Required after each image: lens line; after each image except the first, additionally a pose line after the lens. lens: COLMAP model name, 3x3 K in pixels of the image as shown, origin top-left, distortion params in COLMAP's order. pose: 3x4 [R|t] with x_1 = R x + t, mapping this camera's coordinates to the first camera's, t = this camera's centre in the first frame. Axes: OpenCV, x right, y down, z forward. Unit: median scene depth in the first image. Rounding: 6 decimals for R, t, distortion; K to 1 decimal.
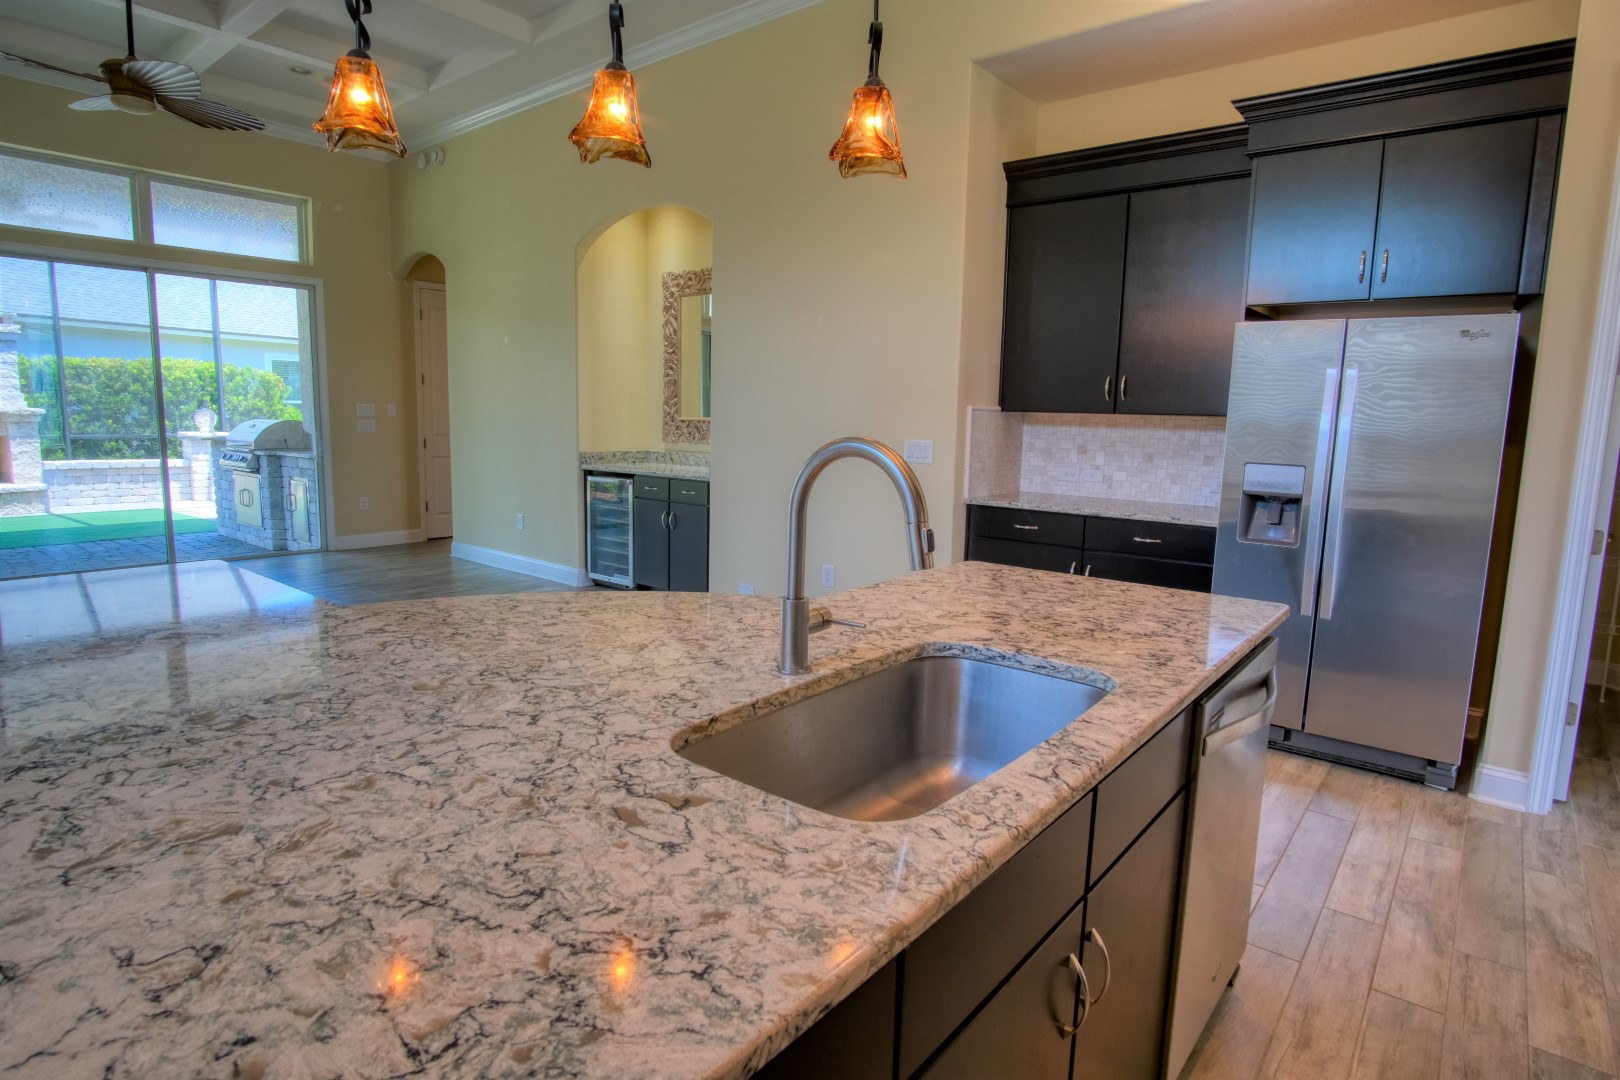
lens RADIAL K [[863.9, 0, 806.3], [0, 863.9, 536.2], [0, 0, 1]] dist [-0.029060, 0.006519]
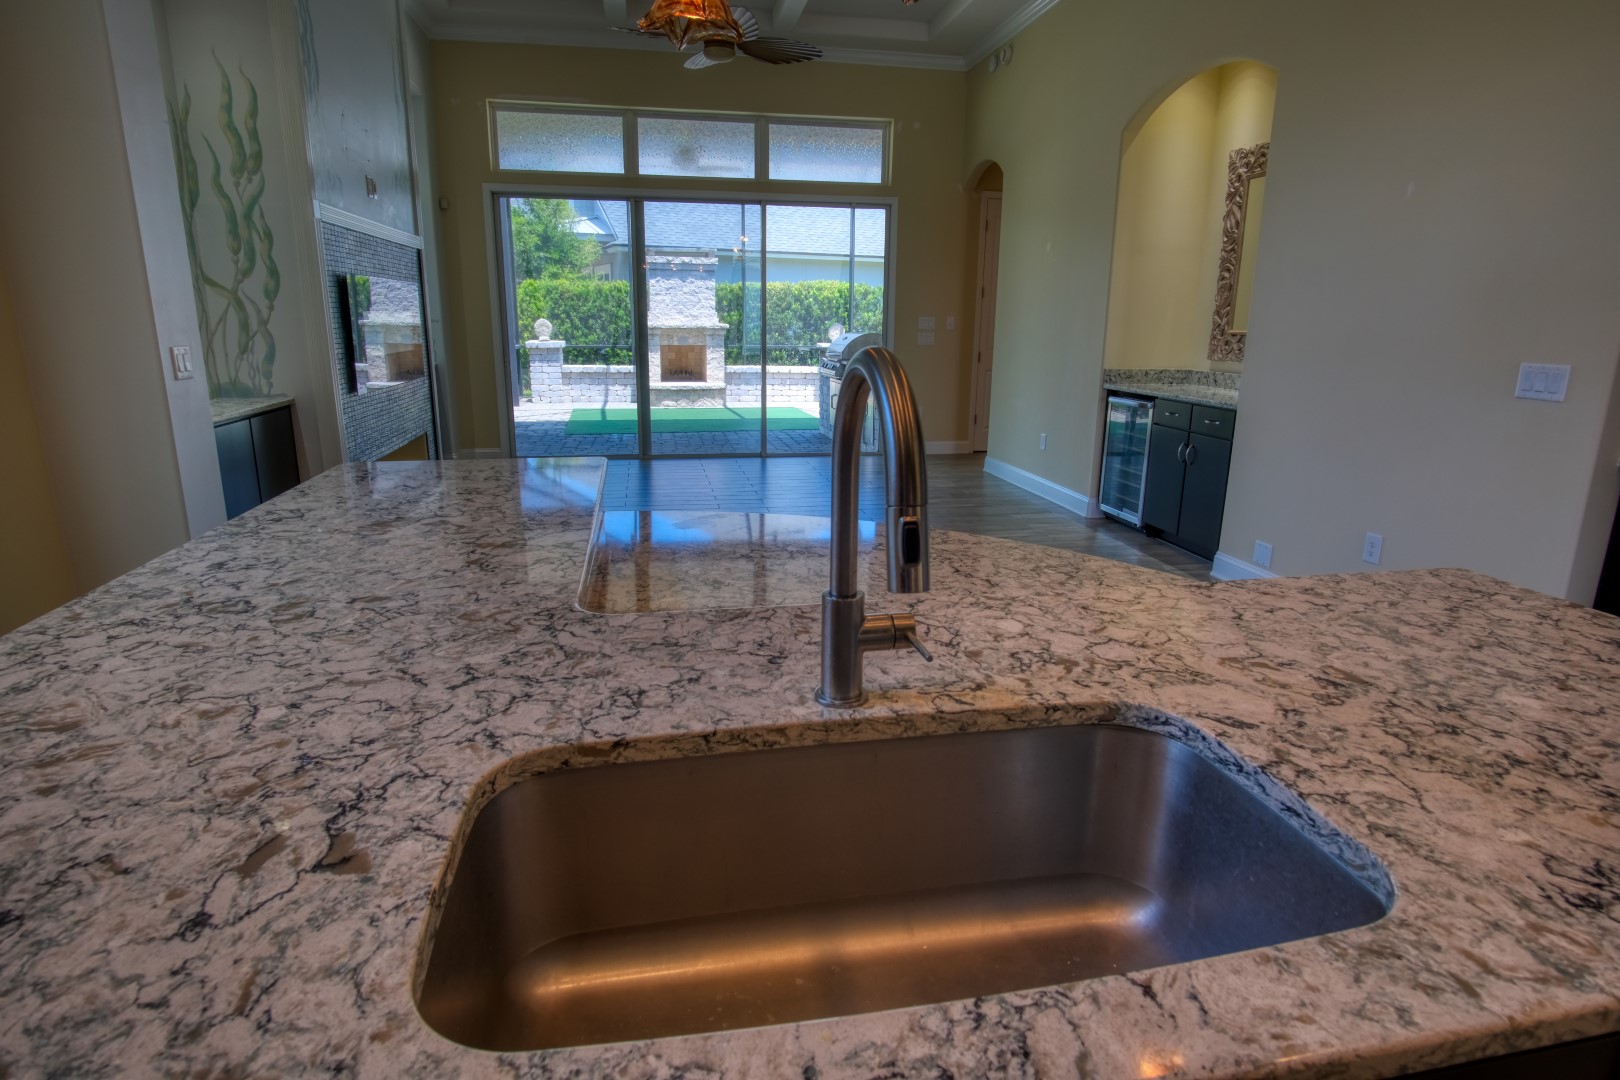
lens RADIAL K [[863.9, 0, 806.6], [0, 863.9, 532.4], [0, 0, 1]] dist [-0.029060, 0.006519]
pose [[0.768216, 0.140936, -0.624485, 0.338776], [-0.083271, 0.989178, 0.120804, -0.047936], [0.634752, -0.040802, 0.771638, 0.427475]]
